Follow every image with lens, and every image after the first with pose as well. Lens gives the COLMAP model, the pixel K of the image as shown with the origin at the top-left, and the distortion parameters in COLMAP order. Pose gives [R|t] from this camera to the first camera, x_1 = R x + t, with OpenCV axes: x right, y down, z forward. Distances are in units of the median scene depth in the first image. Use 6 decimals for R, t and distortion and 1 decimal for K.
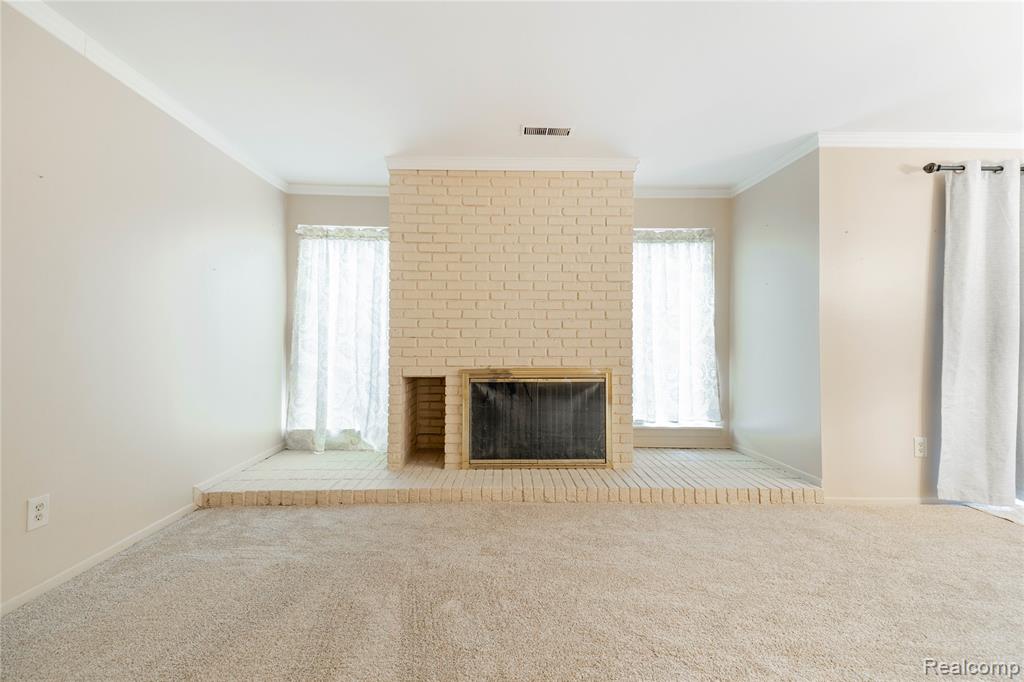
lens RADIAL K [[415.5, 0, 512.4], [0, 415.5, 337.3], [0, 0, 1]] dist [0.053604, -0.018281]
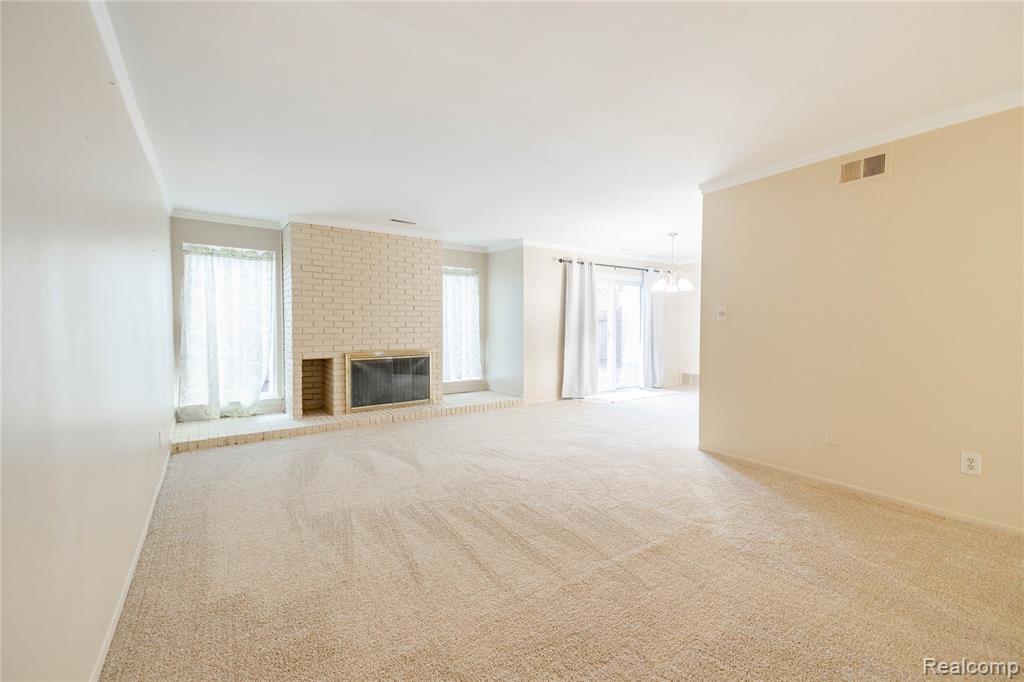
lens RADIAL K [[421.5, 0, 513.3], [0, 421.5, 337.9], [0, 0, 1]] dist [0.055805, -0.018963]
pose [[0.838435, -0.019269, 0.544660, -0.464997], [-0.006805, 0.998927, 0.045816, -0.060724], [-0.544958, -0.042120, 0.837404, -0.725170]]
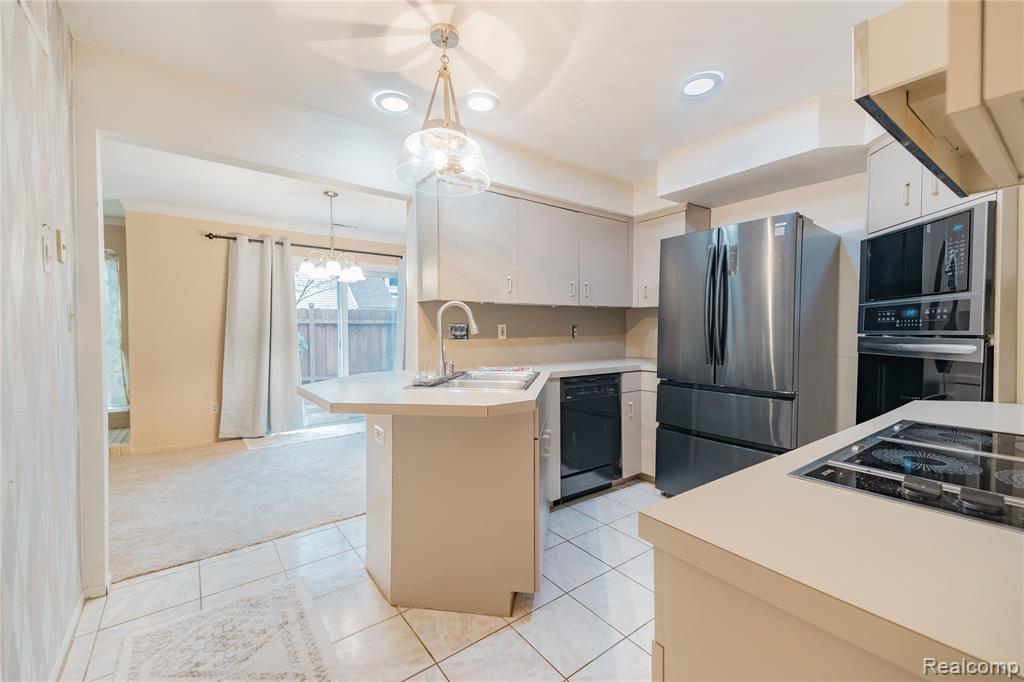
lens RADIAL K [[415.5, 0, 512.4], [0, 415.5, 337.3], [0, 0, 1]] dist [0.053604, -0.018281]
pose [[0.823738, -0.019125, 0.566647, 0.858603], [-0.000659, 0.999398, 0.034689, -0.060173], [-0.566970, -0.028948, 0.823230, -0.837194]]
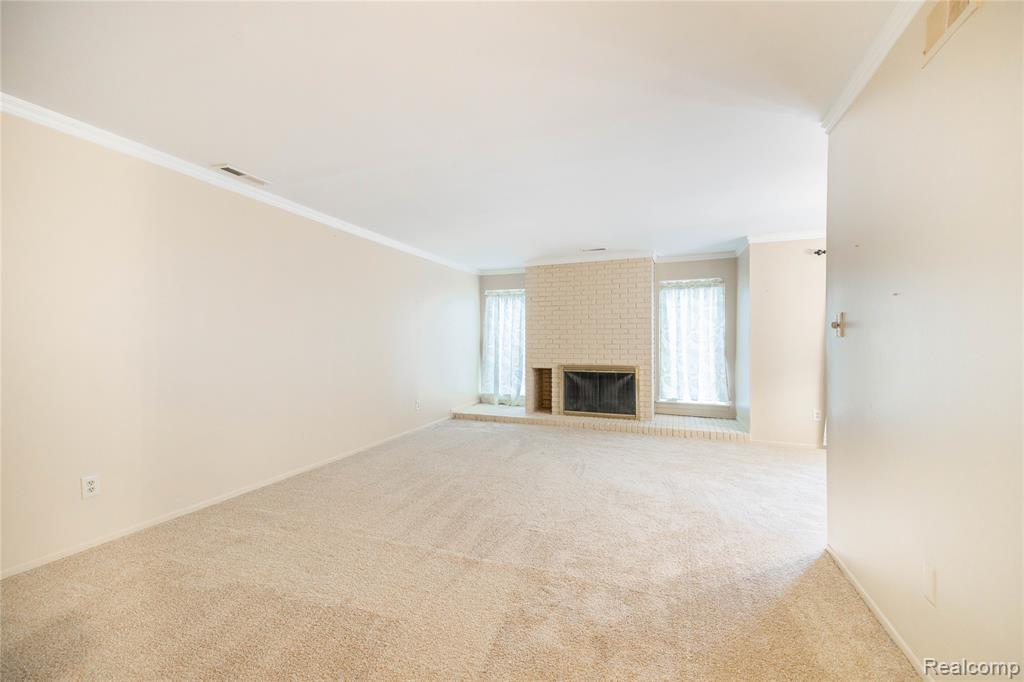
lens RADIAL K [[415.5, 0, 512.4], [0, 415.5, 337.3], [0, 0, 1]] dist [0.053604, -0.018281]
pose [[0.921965, -0.006534, -0.387218, 0.434434], [0.009359, 0.999942, 0.005410, -0.065717], [0.387160, -0.008612, 0.921972, -0.899717]]
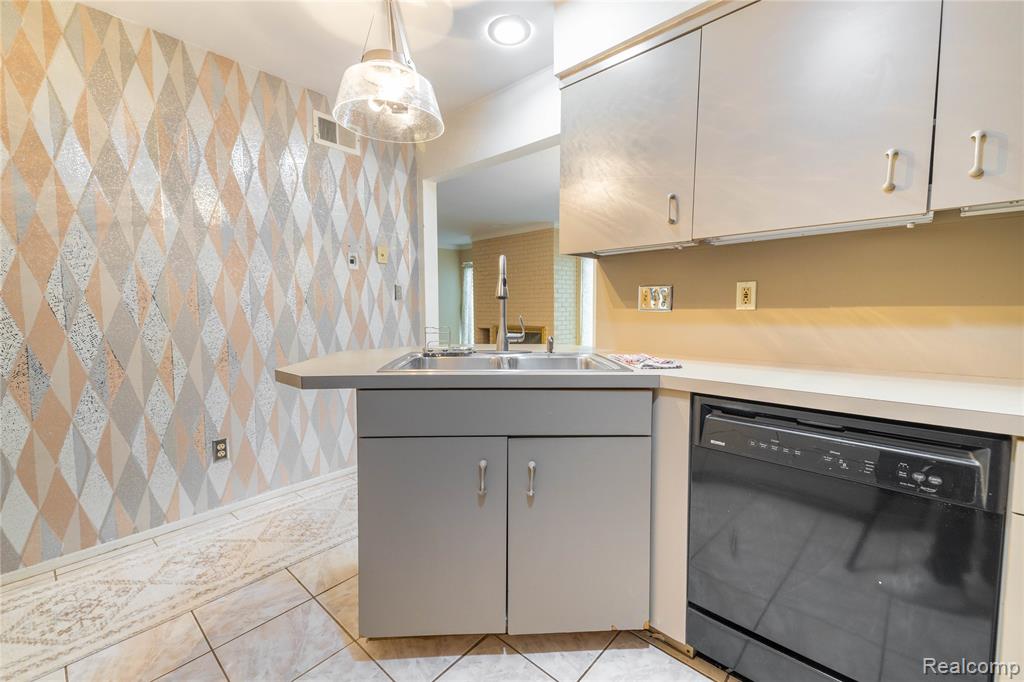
lens RADIAL K [[421.5, 0, 513.3], [0, 421.5, 337.9], [0, 0, 1]] dist [0.055805, -0.018963]
pose [[0.713412, 0.040464, -0.699575, 1.589676], [0.019806, 0.996768, 0.077851, -0.033538], [0.700465, -0.069396, 0.710305, -0.589034]]
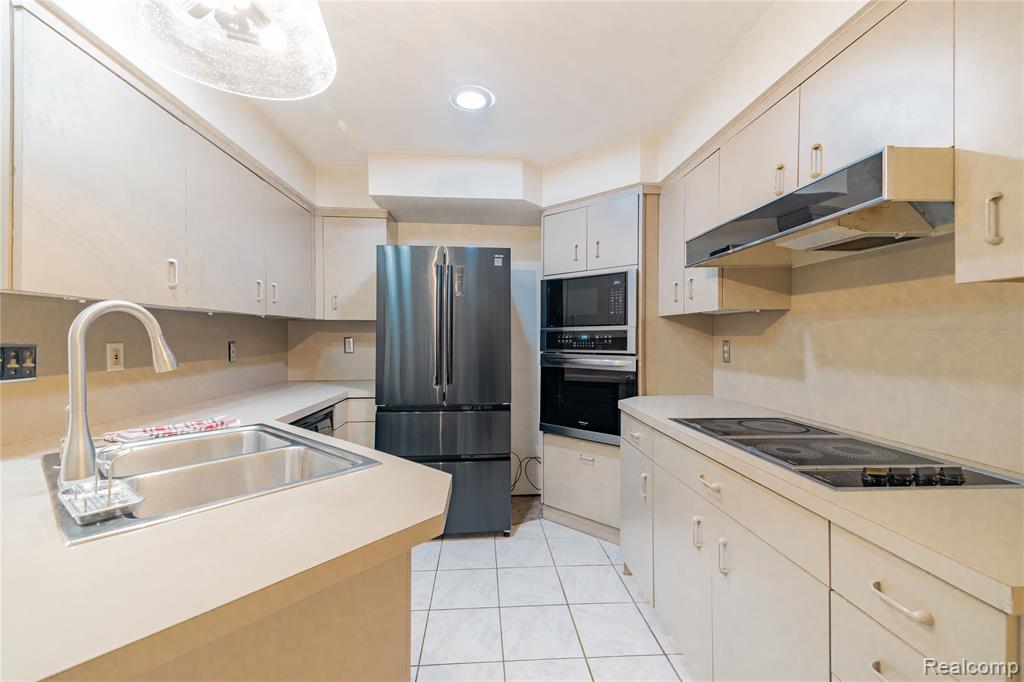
lens RADIAL K [[415.5, 0, 512.4], [0, 415.5, 337.3], [0, 0, 1]] dist [0.053604, -0.018281]
pose [[-0.038952, -0.006120, 0.999222, 0.842014], [-0.017268, 0.999836, 0.005451, -0.076155], [-0.999092, -0.017042, -0.039052, -0.474171]]
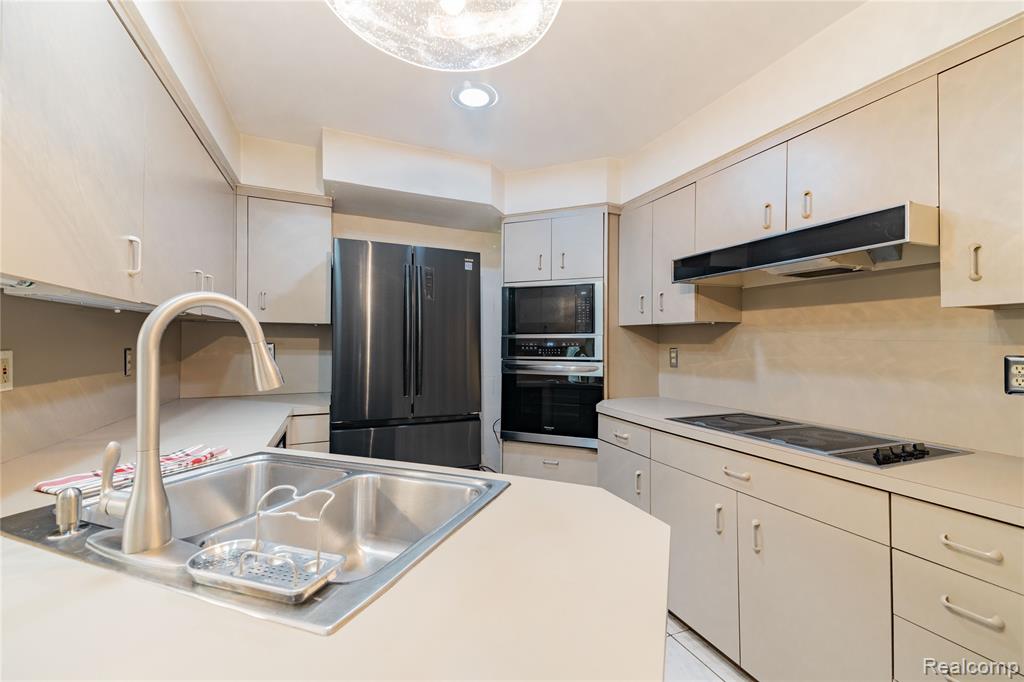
lens RADIAL K [[415.5, 0, 512.4], [0, 415.5, 337.3], [0, 0, 1]] dist [0.053604, -0.018281]
pose [[-0.360858, 0.007681, 0.932589, 0.897535], [-0.023123, 0.999585, -0.017180, -0.072437], [-0.932334, -0.027764, -0.360530, -0.265225]]
